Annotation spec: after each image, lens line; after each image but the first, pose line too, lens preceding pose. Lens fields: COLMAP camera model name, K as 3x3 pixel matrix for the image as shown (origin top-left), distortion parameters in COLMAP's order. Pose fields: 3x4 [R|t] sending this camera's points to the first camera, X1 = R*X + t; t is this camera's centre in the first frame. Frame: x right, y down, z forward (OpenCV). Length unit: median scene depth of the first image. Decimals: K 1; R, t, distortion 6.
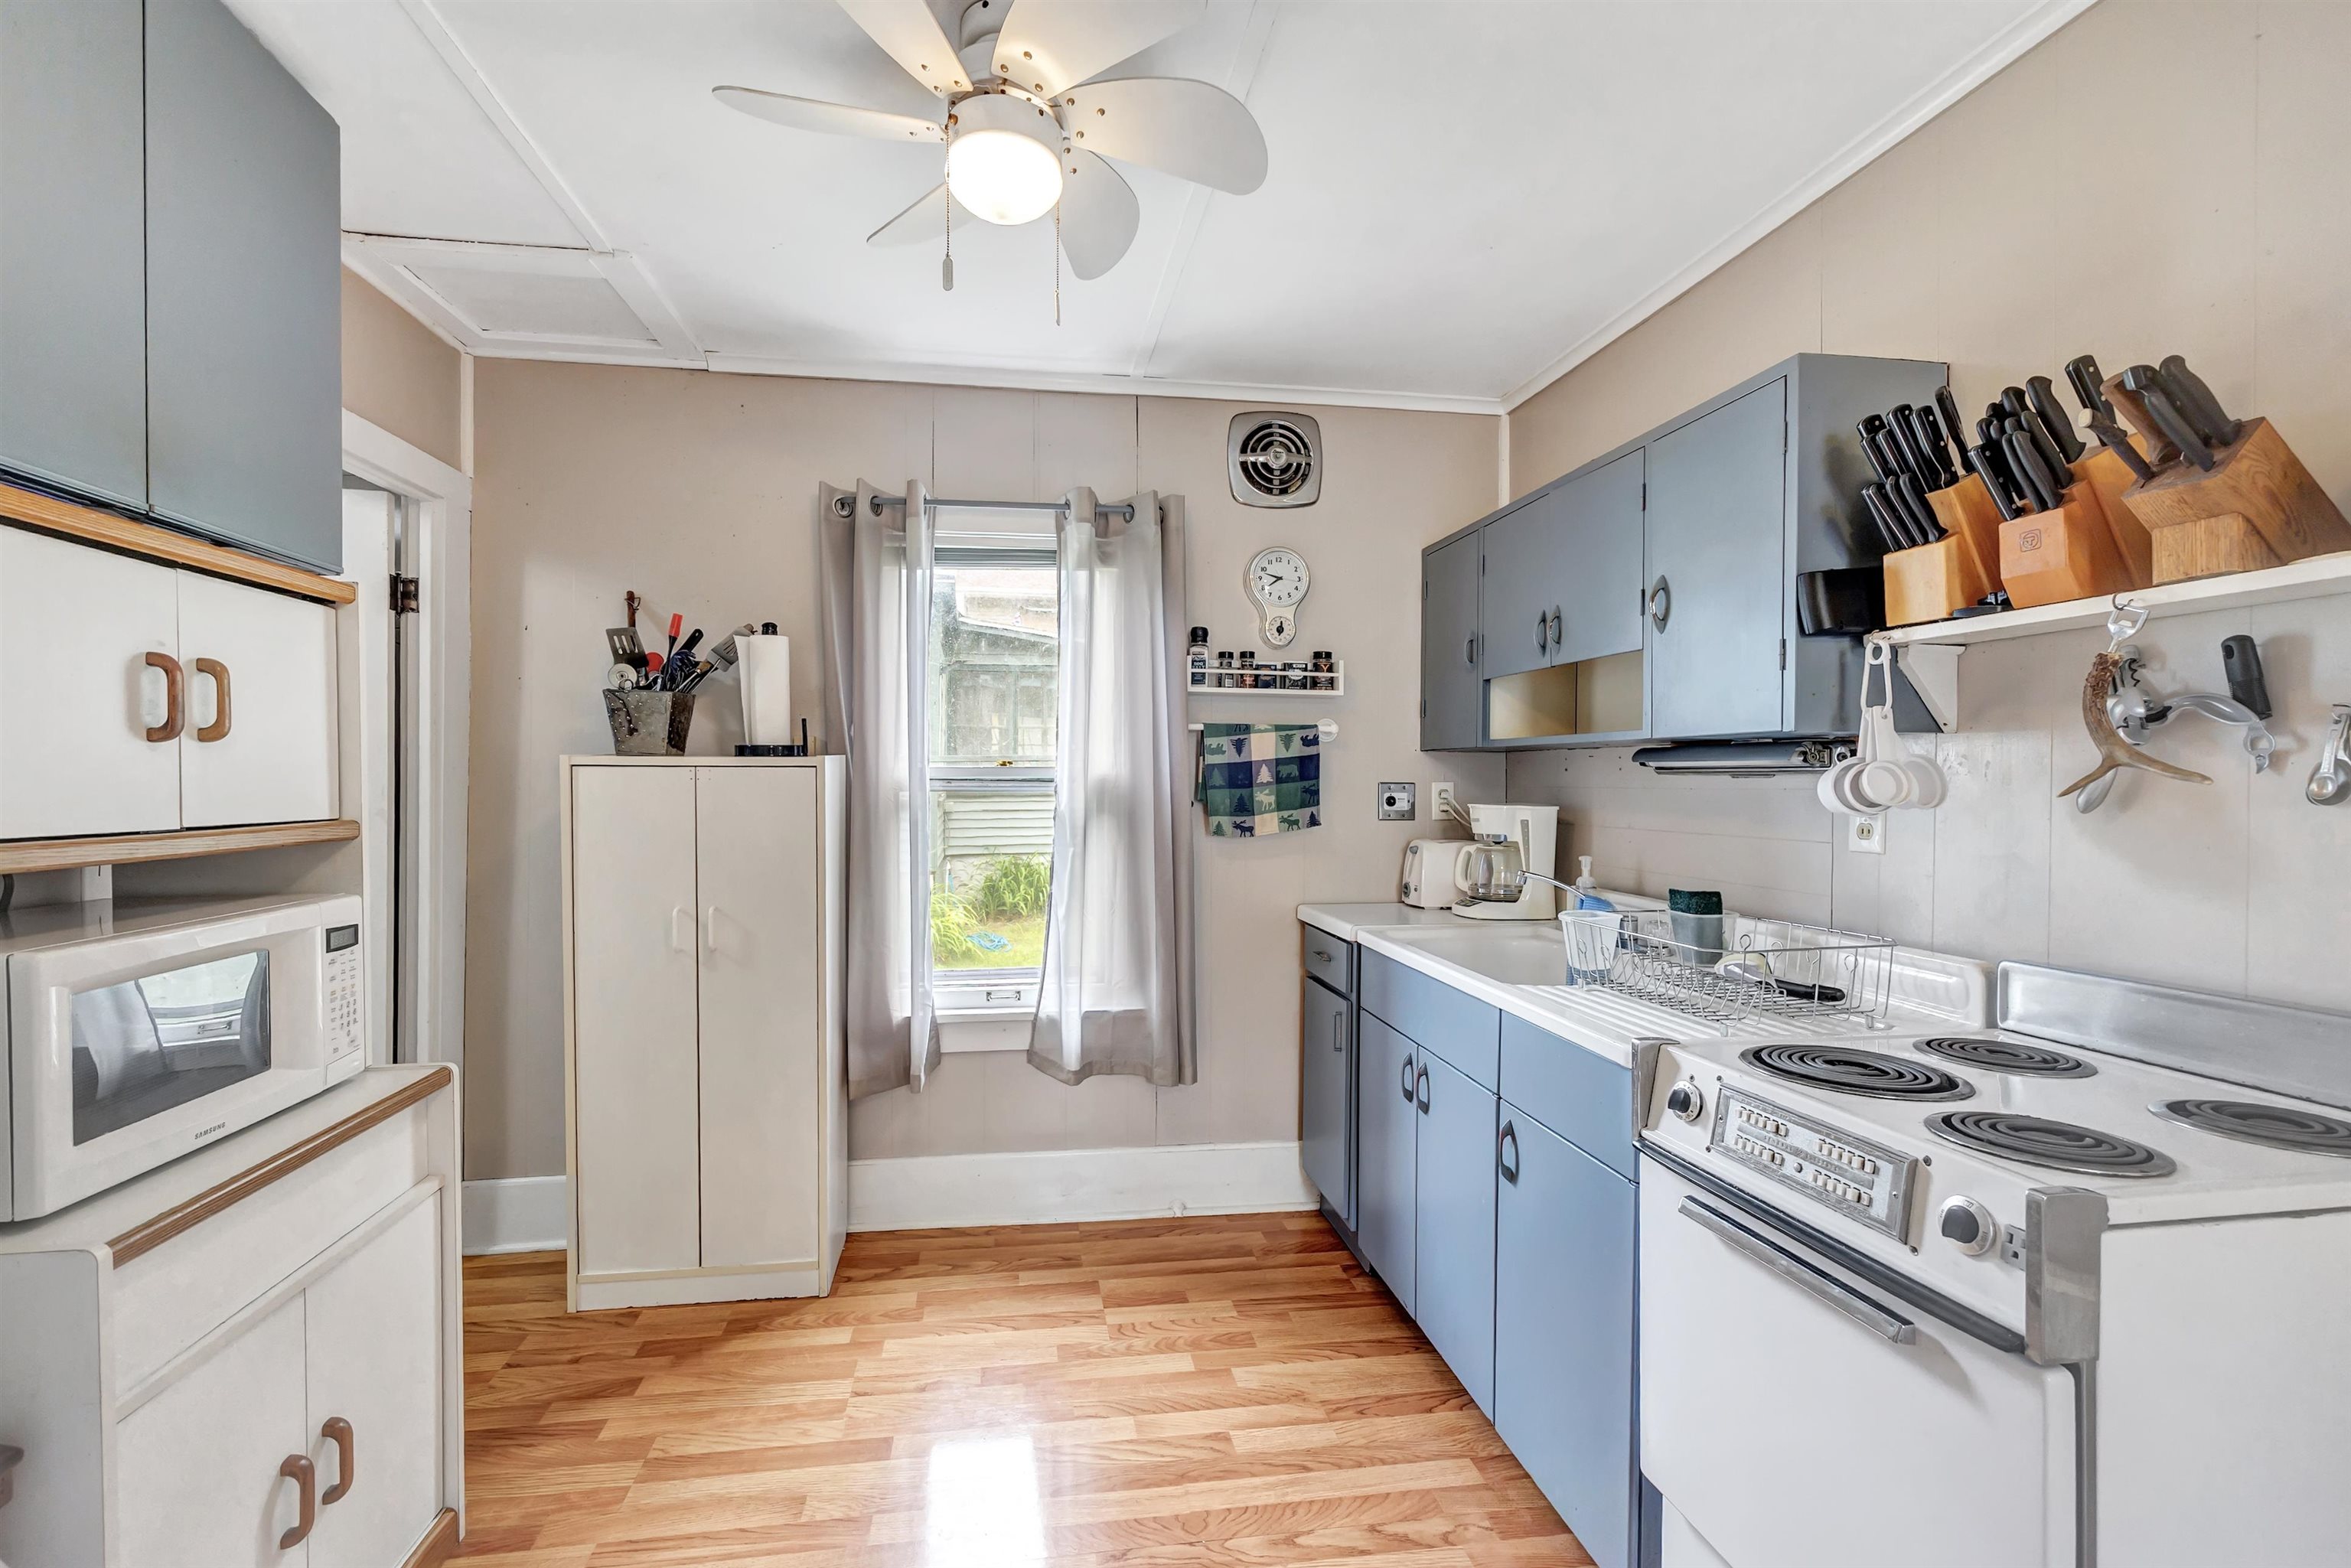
lens RADIAL K [[964.2, 0, 1143.4], [0, 964.2, 794.4], [0, 0, 1]] dist [-0.002272, 0.001926]
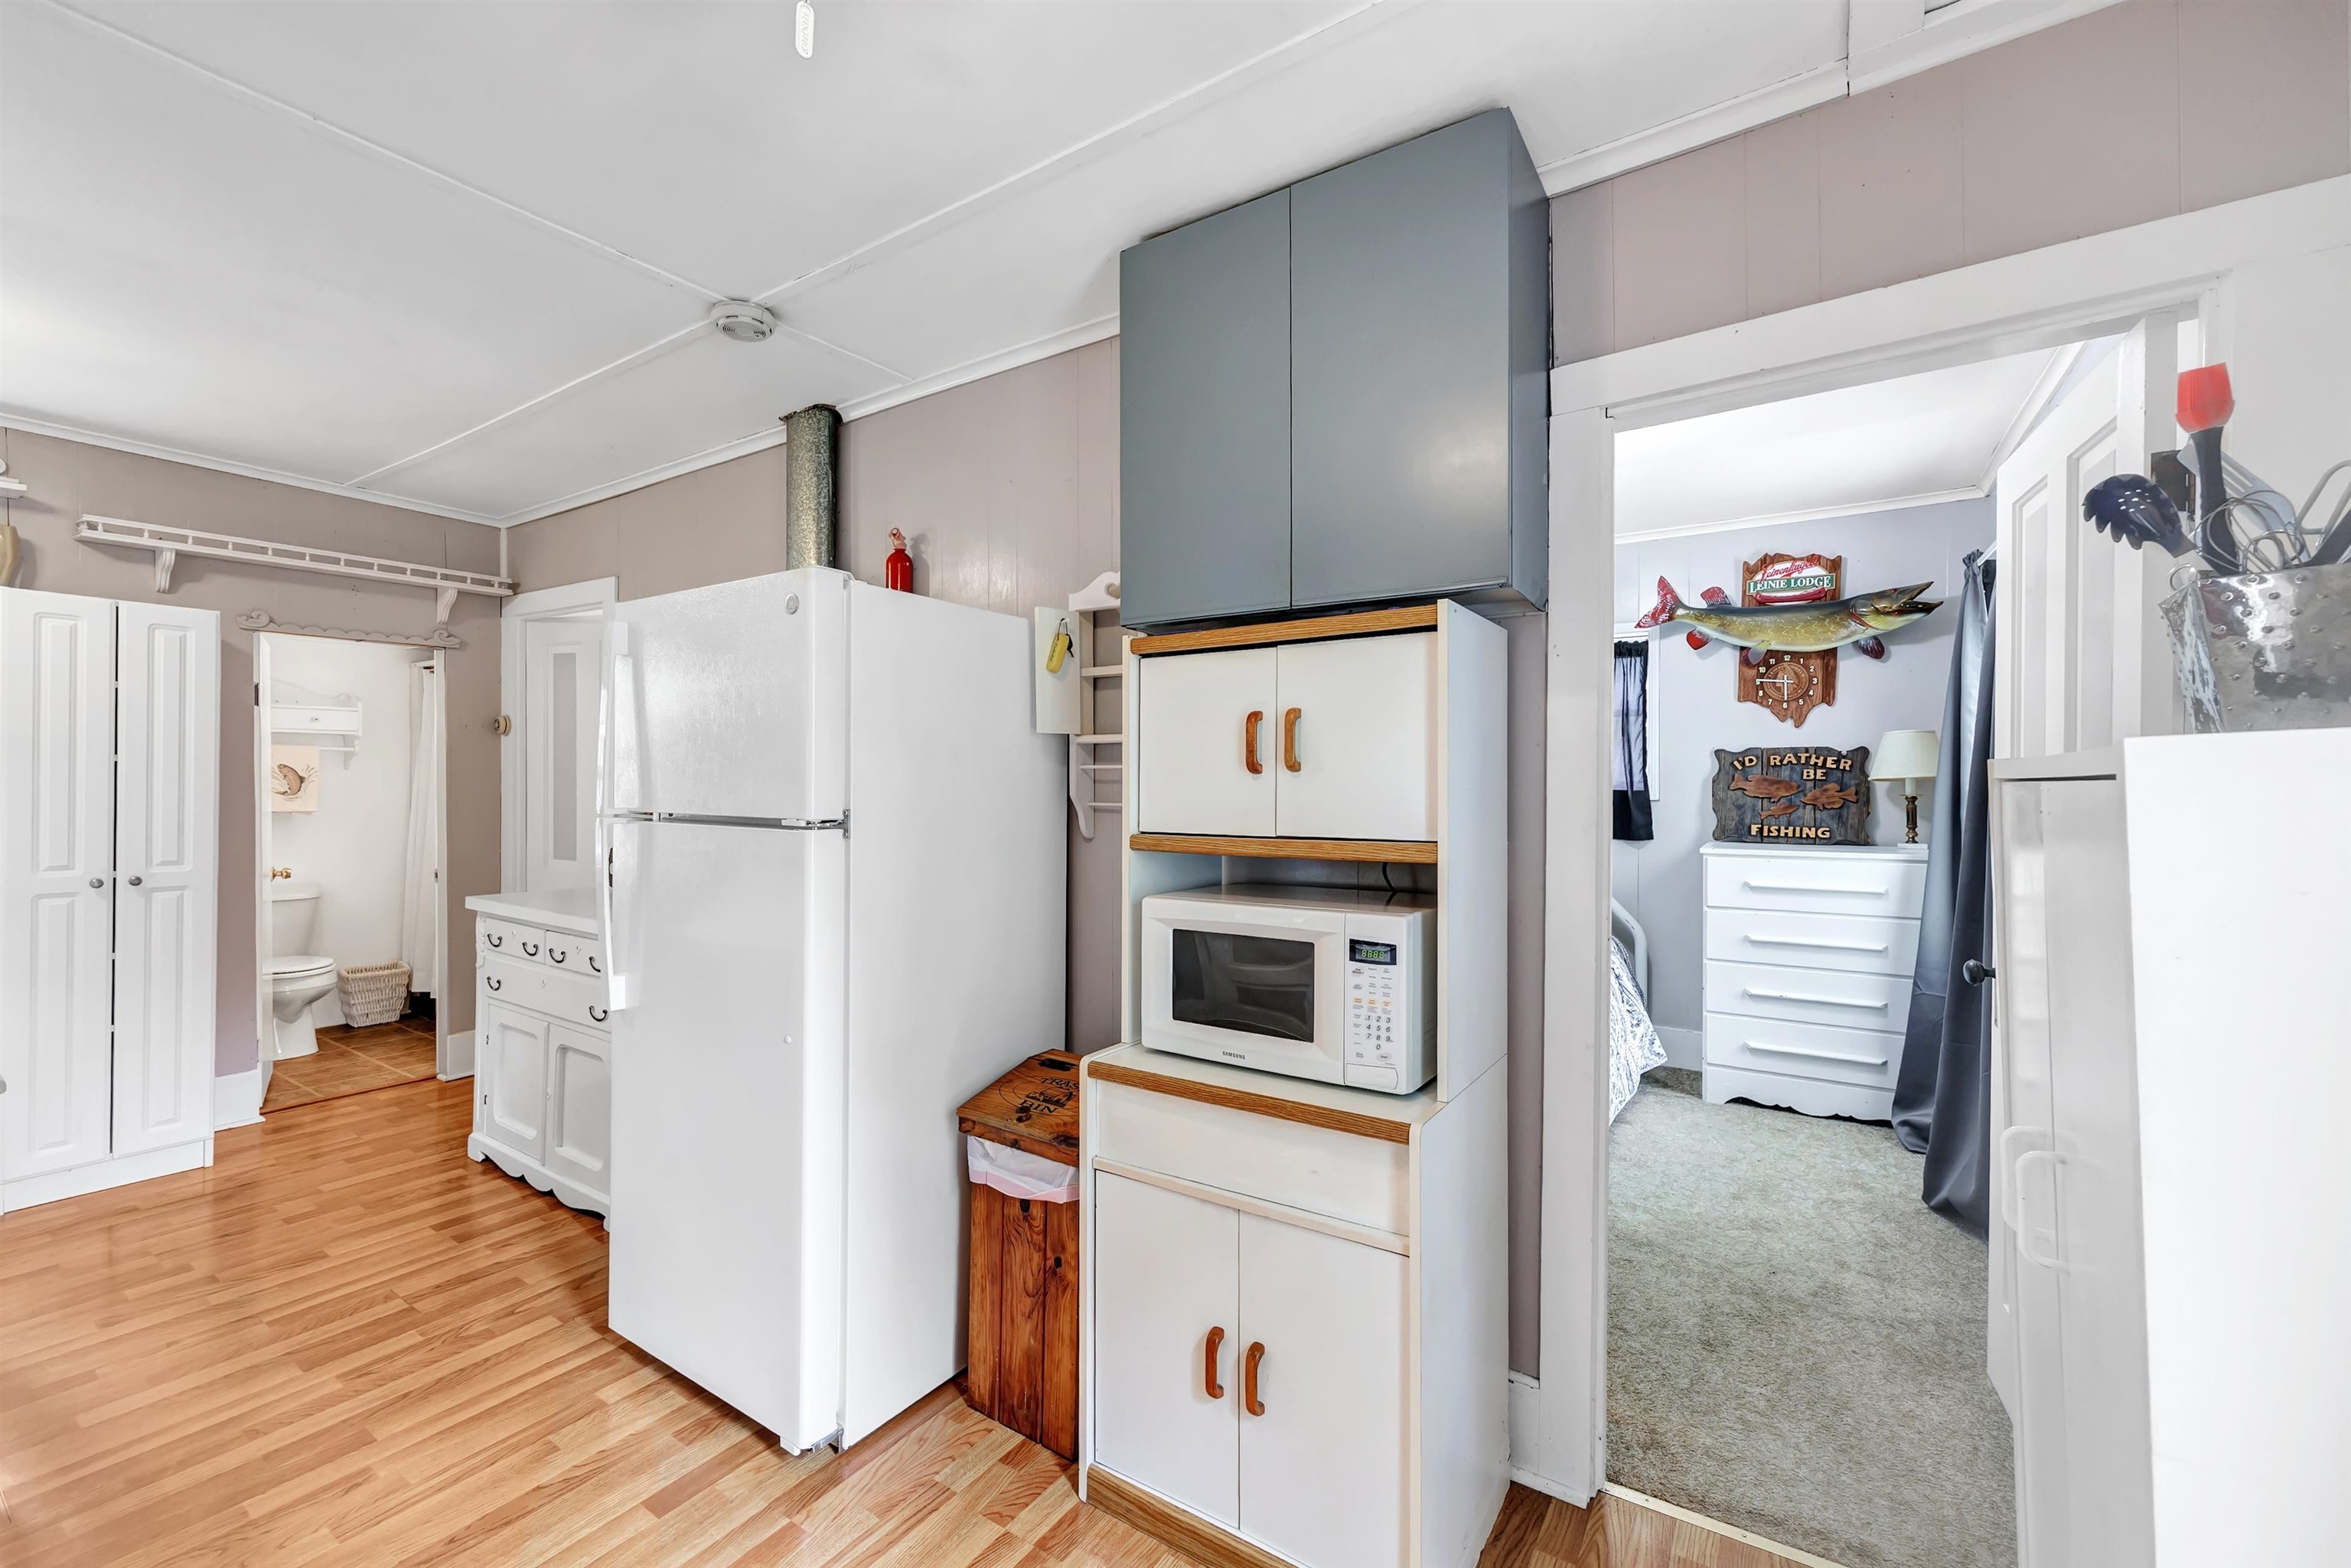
lens RADIAL K [[964.2, 0, 1183.4], [0, 964.2, 783.5], [0, 0, 1]] dist [-0.002272, 0.001926]
pose [[-0.690037, -0.003591, -0.723765, 0.039396], [-0.012090, 0.999905, 0.006565, -0.022242], [0.723673, 0.013280, -0.690015, 0.881797]]
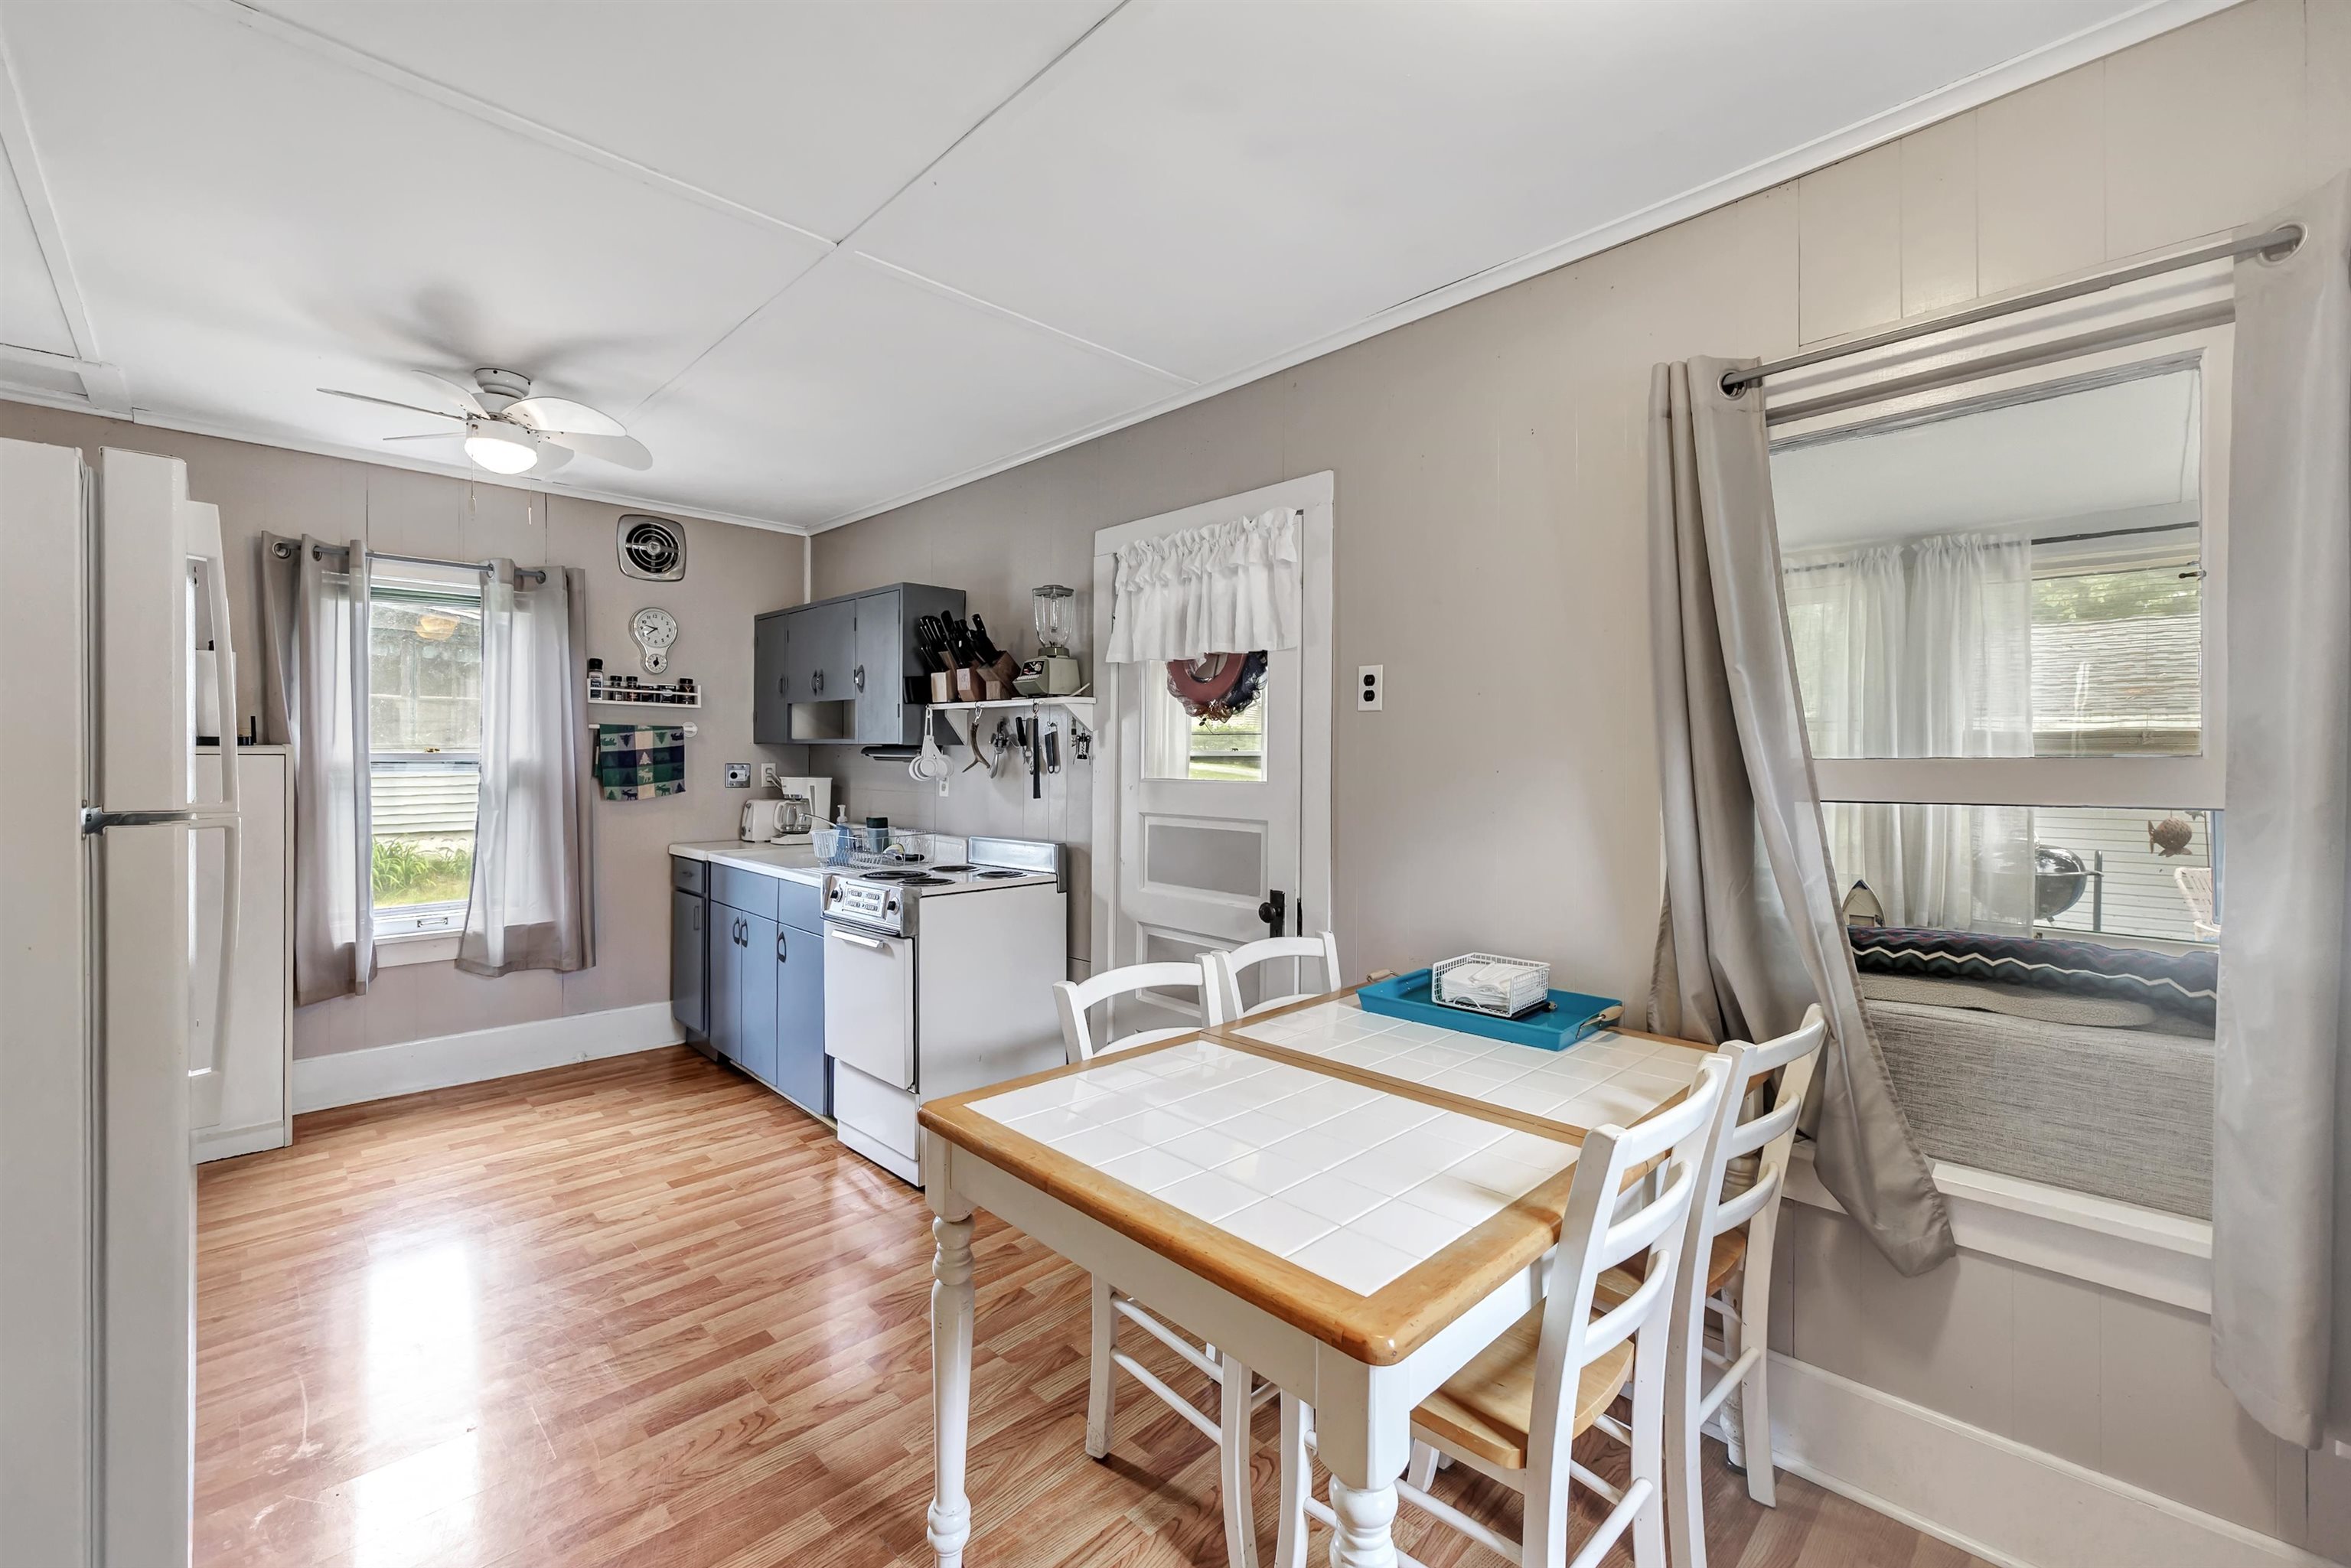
lens RADIAL K [[964.2, 0, 1117.4], [0, 964.2, 761.9], [0, 0, 1]] dist [-0.002272, 0.001926]
pose [[0.828919, -0.001576, 0.559367, -0.119717], [0.004121, 0.999986, -0.003290, -0.008569], [-0.559354, 0.005032, 0.828914, -0.752427]]
